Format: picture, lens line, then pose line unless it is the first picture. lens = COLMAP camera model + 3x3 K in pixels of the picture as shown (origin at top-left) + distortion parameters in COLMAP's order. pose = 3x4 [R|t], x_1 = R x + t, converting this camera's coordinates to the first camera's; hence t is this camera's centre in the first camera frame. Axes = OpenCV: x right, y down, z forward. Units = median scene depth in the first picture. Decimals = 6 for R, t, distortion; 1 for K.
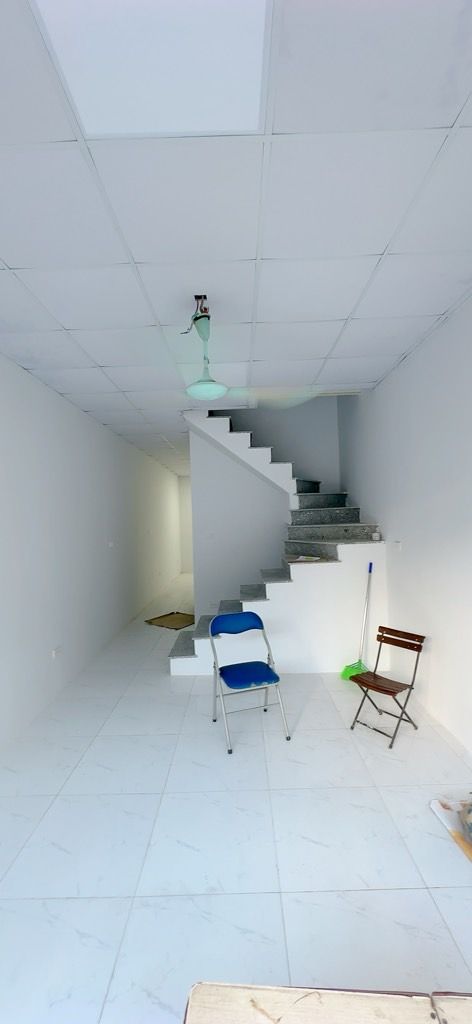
lens RADIAL K [[383.9, 0, 242.3], [0, 383.9, 515.7], [0, 0, 1]] dist [0.000987, 0.000229]
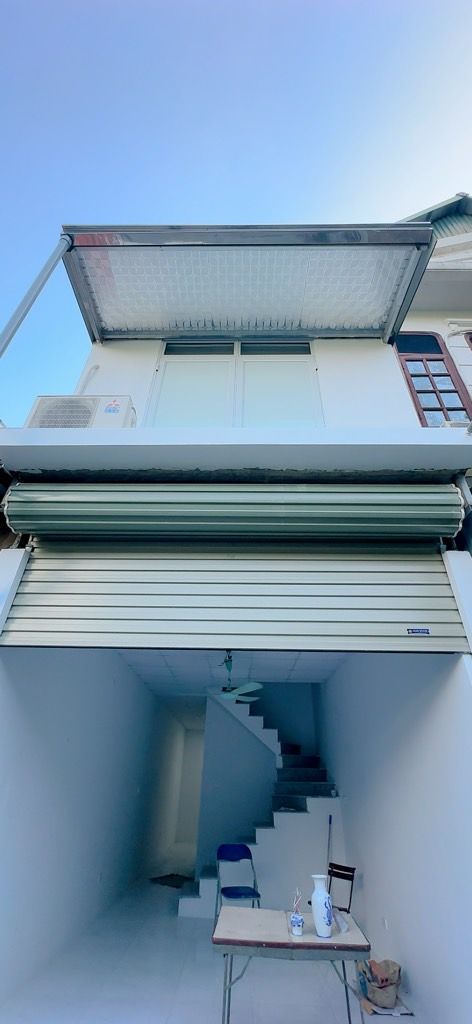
lens RADIAL K [[383.9, 0, 242.3], [0, 383.9, 515.7], [0, 0, 1]] dist [0.000987, 0.000229]
pose [[0.998658, 0.045406, -0.024929, -0.004567], [-0.051528, 0.821608, -0.567719, 0.035359], [-0.005295, 0.568242, 0.822845, -0.766059]]
